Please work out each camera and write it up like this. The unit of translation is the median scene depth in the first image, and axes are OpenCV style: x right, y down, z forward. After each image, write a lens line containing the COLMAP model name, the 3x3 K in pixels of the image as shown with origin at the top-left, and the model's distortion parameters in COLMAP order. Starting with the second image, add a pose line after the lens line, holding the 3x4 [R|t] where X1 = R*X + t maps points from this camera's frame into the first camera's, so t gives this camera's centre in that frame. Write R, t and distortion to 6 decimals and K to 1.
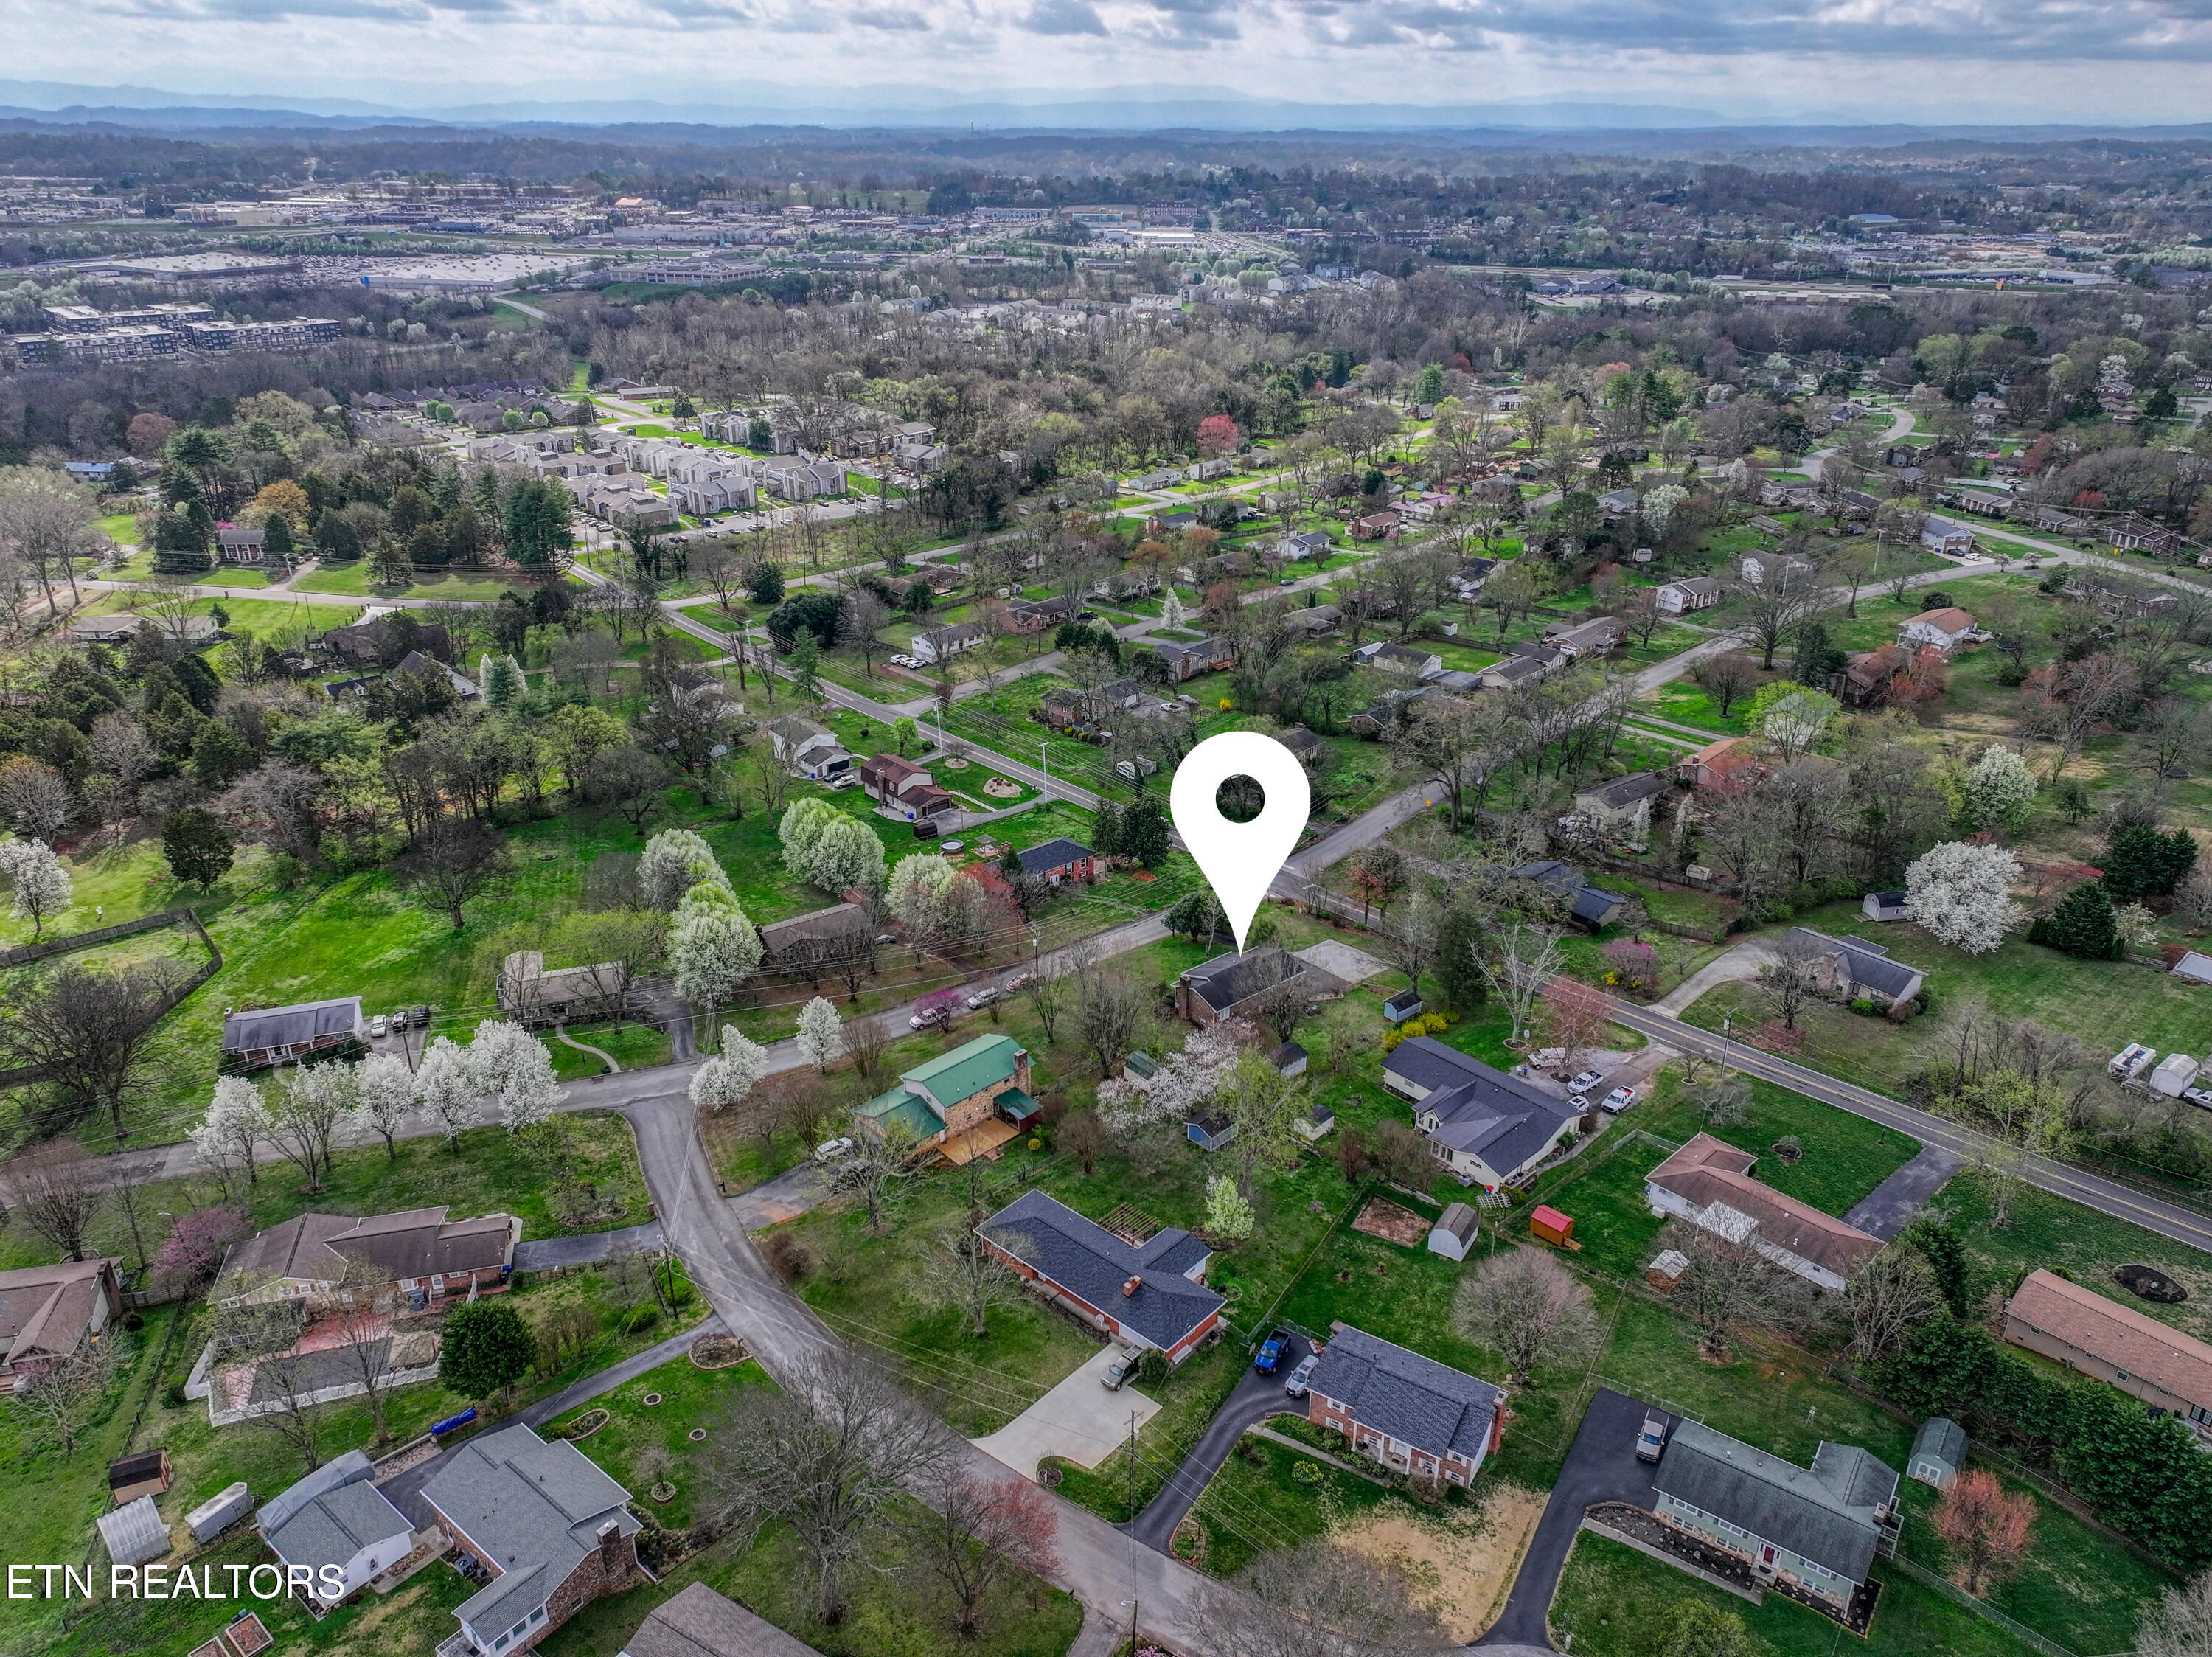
lens RADIAL K [[1556.5, 0, 1106.0], [0, 1556.5, 828.5], [0, 0, 1]] dist [-0.003628, 0.020140]
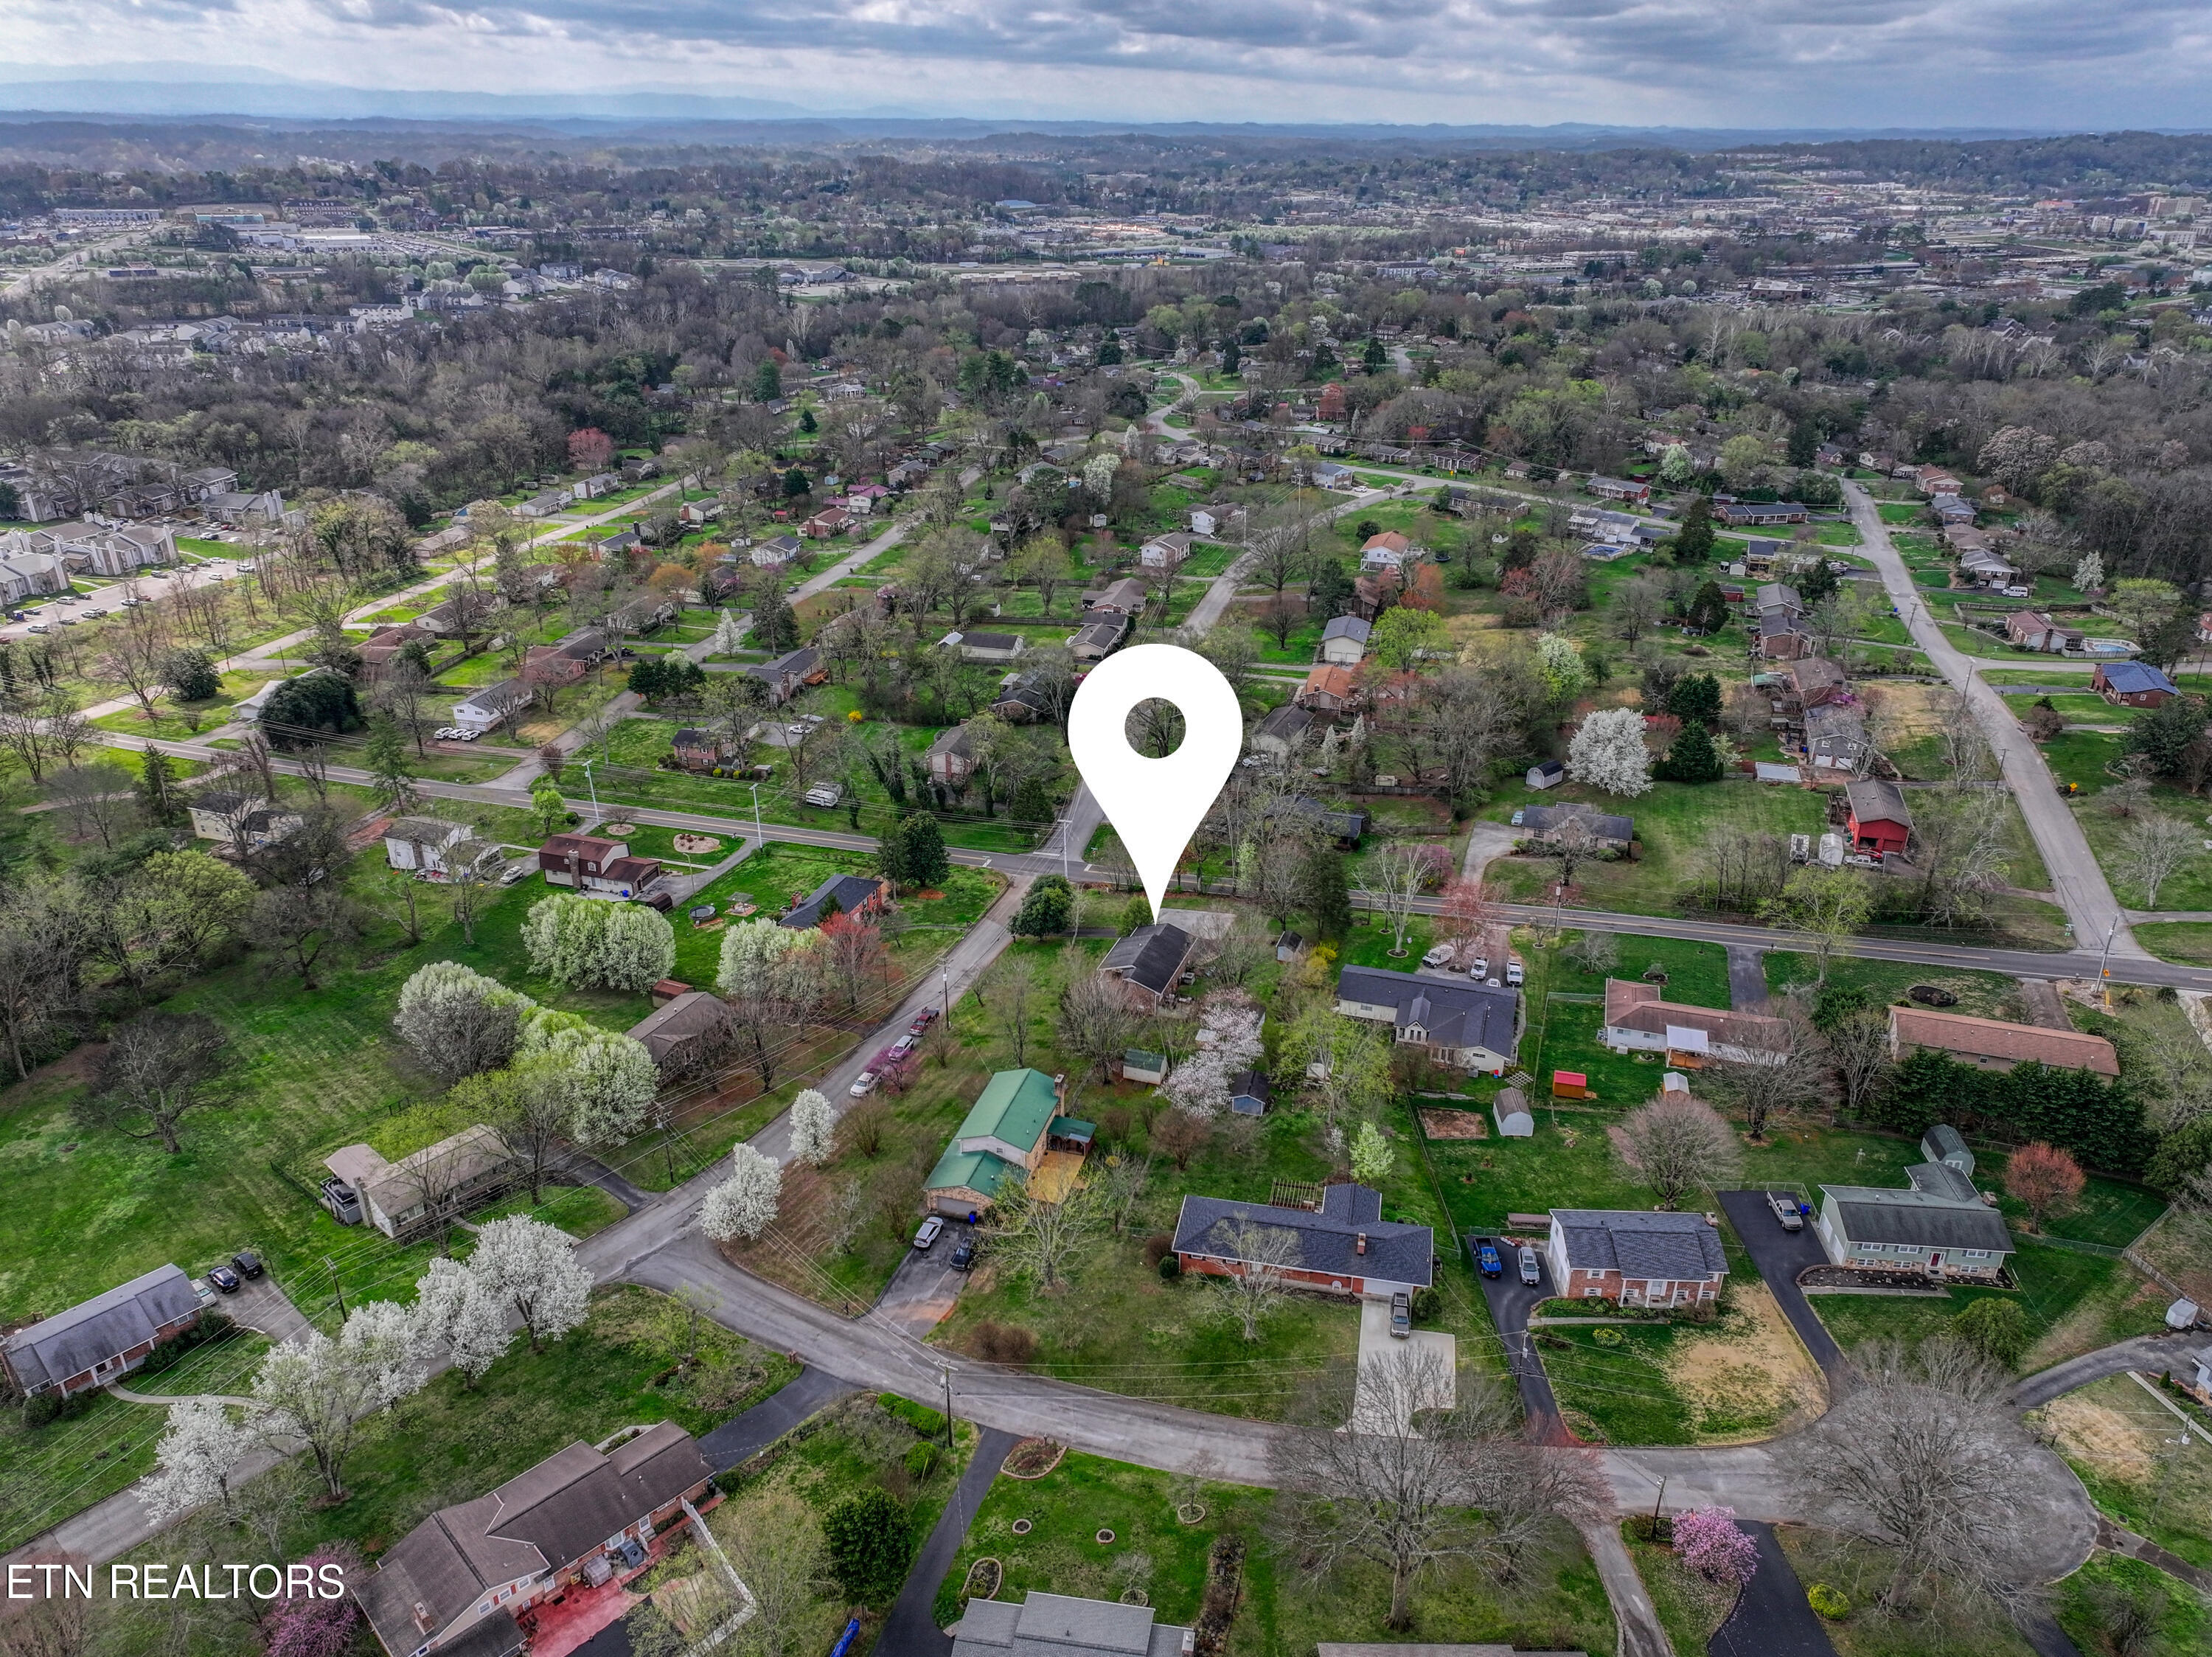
lens RADIAL K [[1556.5, 0, 1106.0], [0, 1556.5, 828.5], [0, 0, 1]] dist [-0.003628, 0.020140]
pose [[0.863097, -0.206157, 0.461046, -0.222185], [0.203797, 0.977436, 0.055545, -0.028854], [-0.462094, 0.046019, 0.885636, 0.055332]]
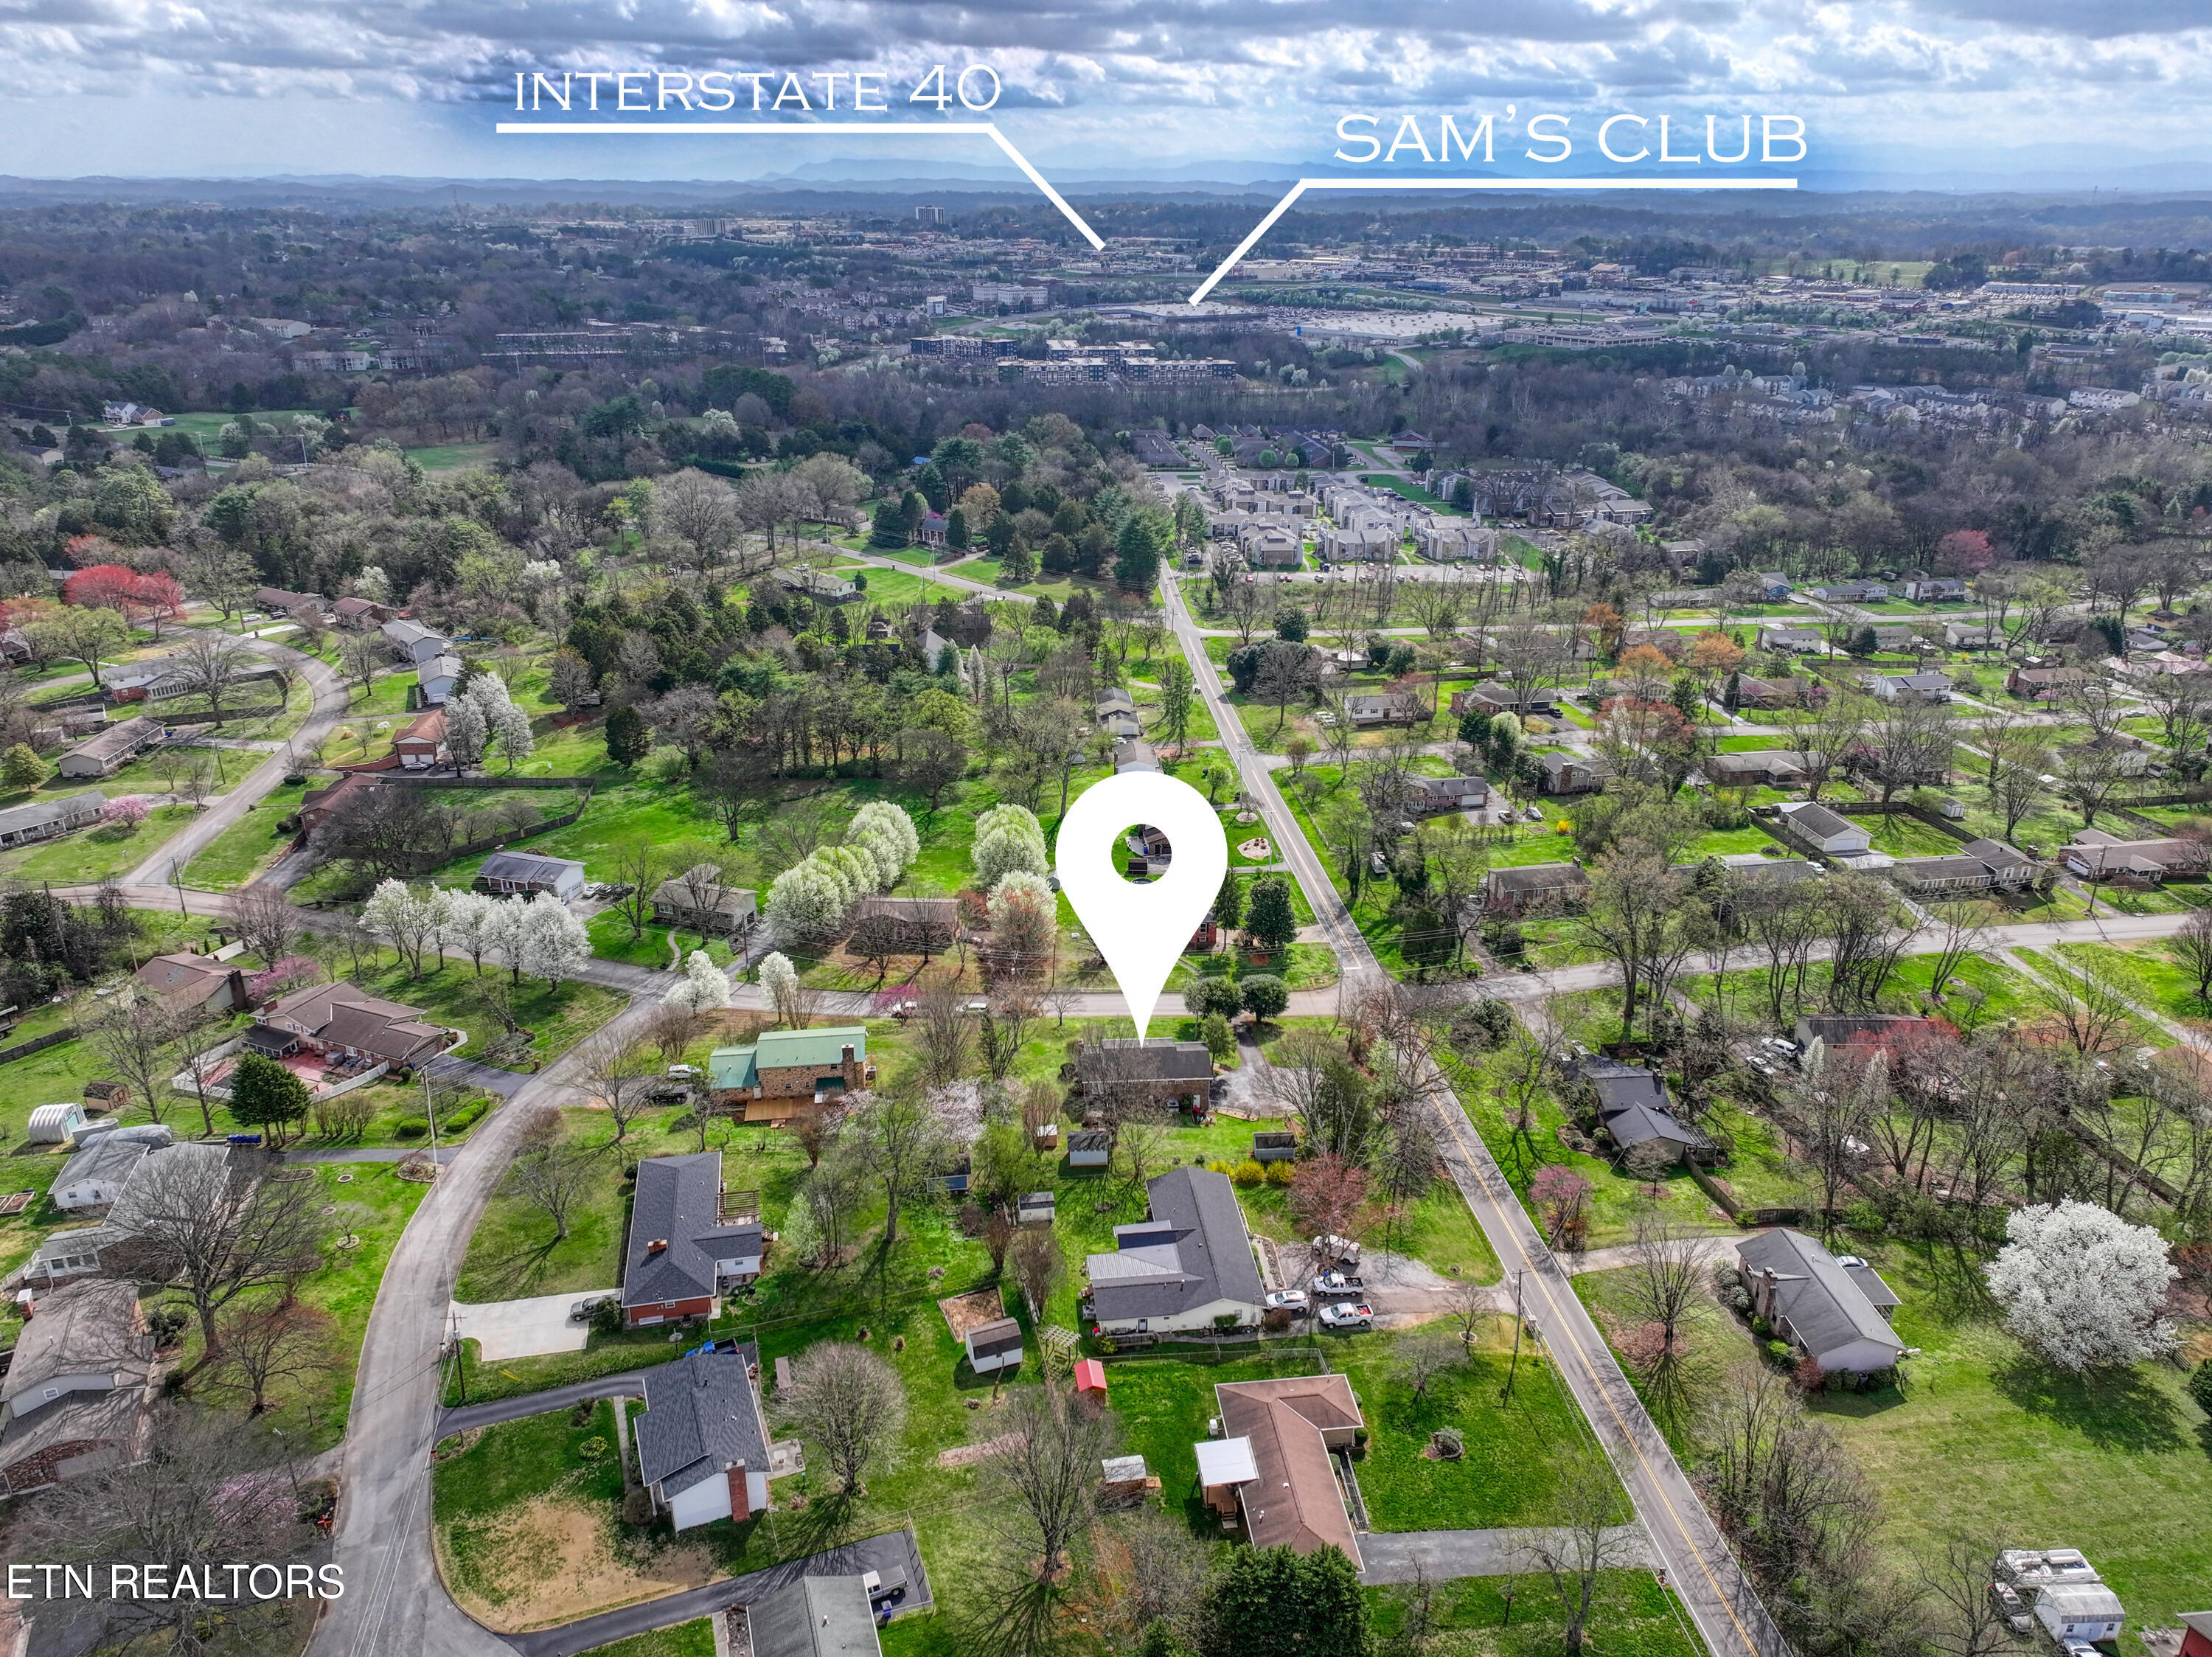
lens RADIAL K [[1556.5, 0, 1106.0], [0, 1556.5, 828.5], [0, 0, 1]] dist [-0.003628, 0.020140]
pose [[0.801973, 0.225728, -0.553070, 0.318411], [-0.245680, 0.968564, 0.039060, -0.042480], [0.544500, 0.104553, 0.832219, 0.094804]]
